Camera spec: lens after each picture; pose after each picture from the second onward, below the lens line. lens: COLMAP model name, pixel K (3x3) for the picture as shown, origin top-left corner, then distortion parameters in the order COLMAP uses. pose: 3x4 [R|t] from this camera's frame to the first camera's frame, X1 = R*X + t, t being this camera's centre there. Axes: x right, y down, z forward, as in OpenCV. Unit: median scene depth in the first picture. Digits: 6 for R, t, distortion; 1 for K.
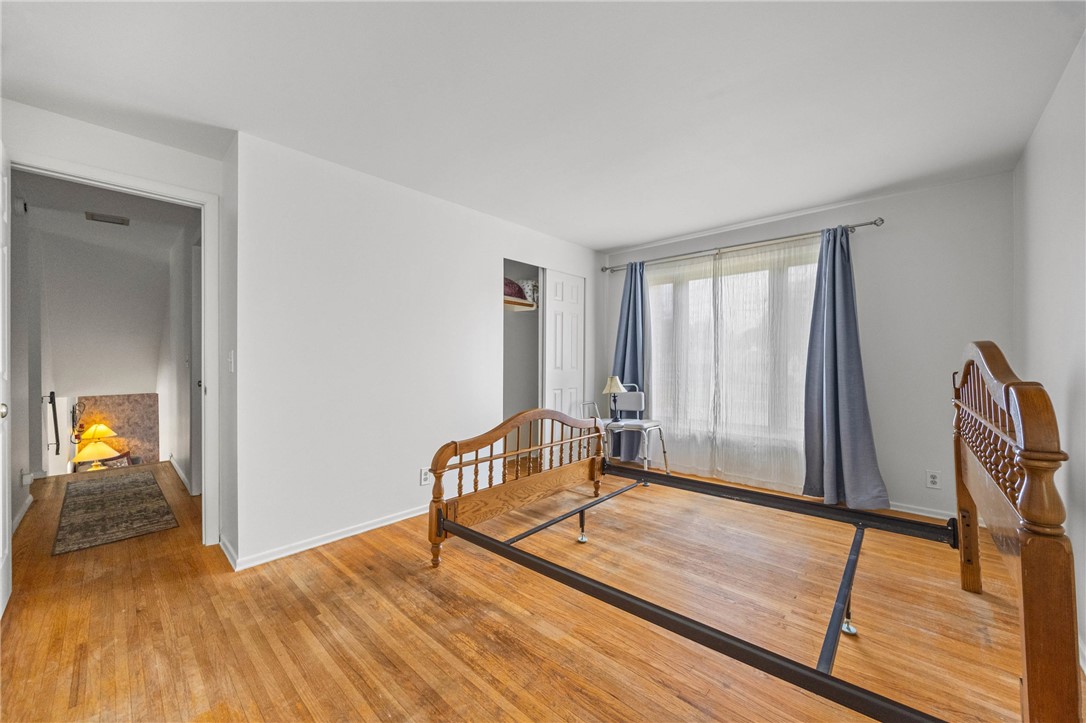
lens RADIAL K [[417.1, 0, 549.9], [0, 417.1, 363.9], [0, 0, 1]] dist [-0.007170, -0.000030]
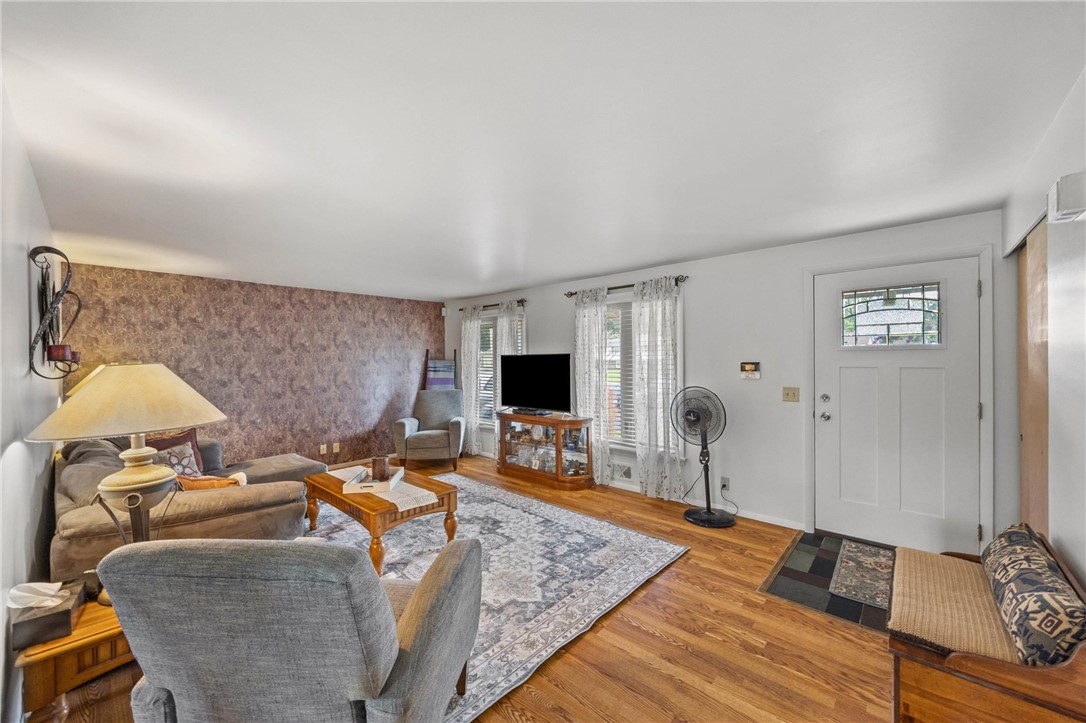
lens RADIAL K [[417.1, 0, 549.9], [0, 417.1, 363.9], [0, 0, 1]] dist [-0.007170, -0.000030]
pose [[0.999886, -0.000174, 0.015088, -0.659363], [0.000197, 0.999999, -0.001521, 0.145278], [-0.015087, 0.001524, 0.999885, 0.578759]]
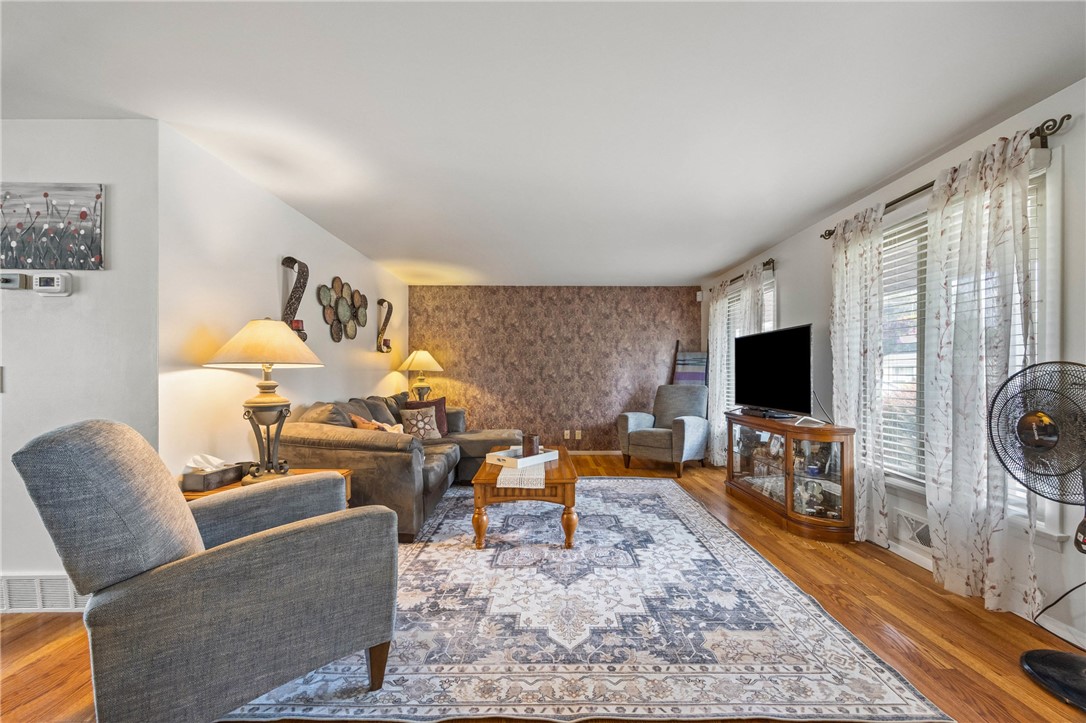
lens RADIAL K [[418.5, 0, 541.5], [0, 418.5, 375.7], [0, 0, 1]] dist [-0.006405, 0.000148]
pose [[0.683024, 0.014091, -0.730260, -0.534841], [-0.017516, 0.999842, 0.002910, 0.174760], [0.730186, 0.010804, 0.683163, 0.709075]]
